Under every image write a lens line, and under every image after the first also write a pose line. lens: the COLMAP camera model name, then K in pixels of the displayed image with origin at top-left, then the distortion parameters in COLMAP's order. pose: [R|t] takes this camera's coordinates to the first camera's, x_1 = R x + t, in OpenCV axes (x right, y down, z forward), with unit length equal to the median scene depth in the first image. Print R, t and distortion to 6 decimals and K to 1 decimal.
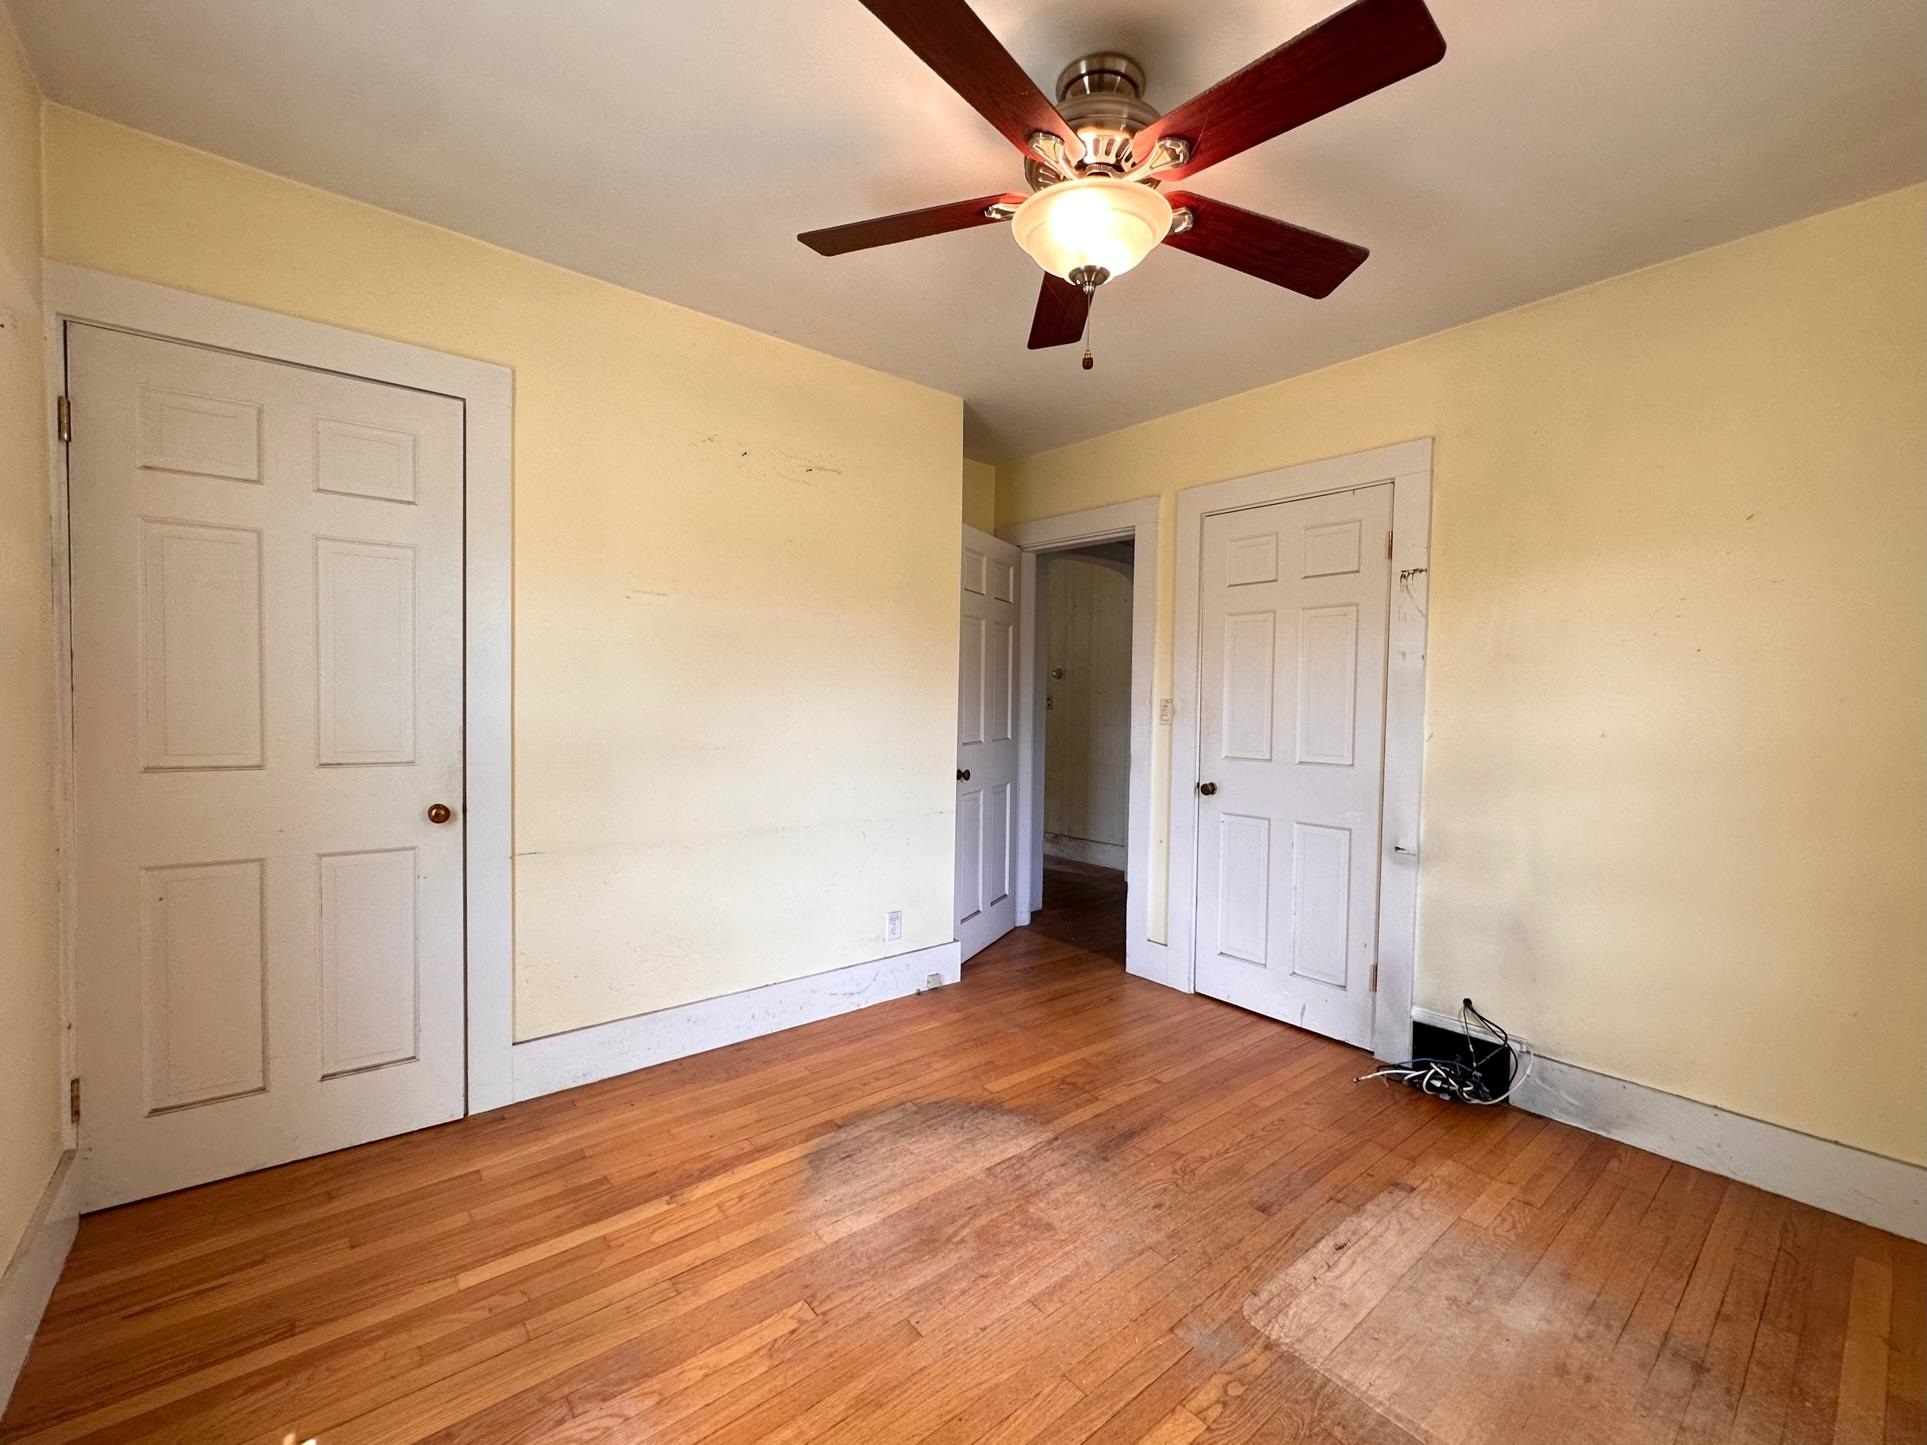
lens RADIAL K [[810.4, 0, 963.5], [0, 810.4, 722.5], [0, 0, 1]] dist [-0.001316, -0.000108]
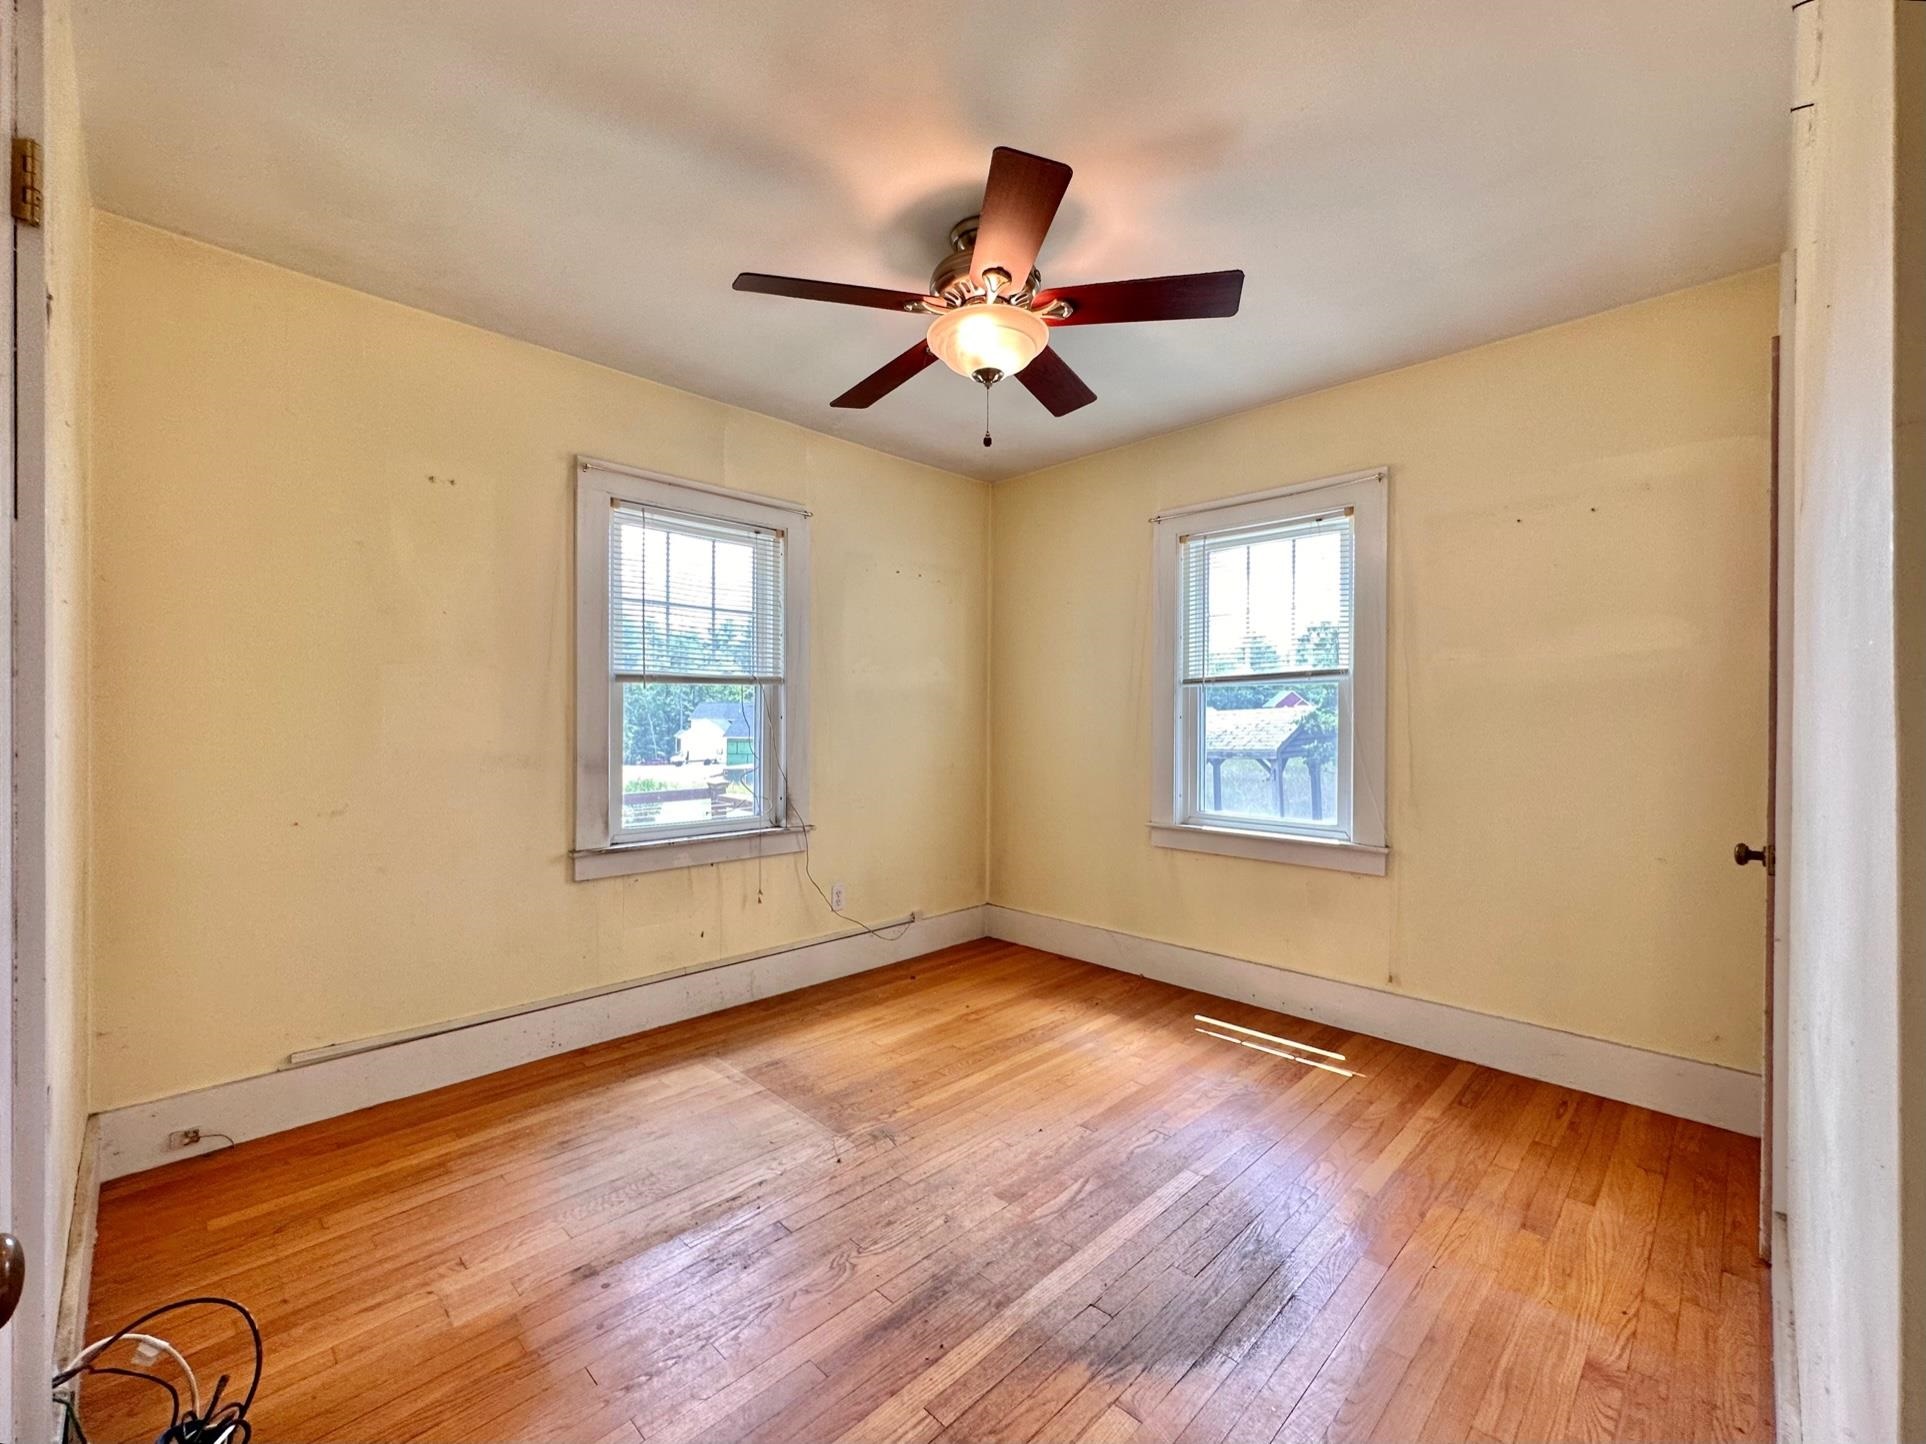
lens RADIAL K [[810.0, 0, 963.0], [0, 810.0, 722.0], [0, 0, 1]] dist [-0.001316, -0.000108]
pose [[-0.995042, -0.021968, -0.096997, 0.251252], [-0.025069, 0.999209, 0.030860, -0.030690], [0.096243, 0.033138, -0.994806, 1.881341]]
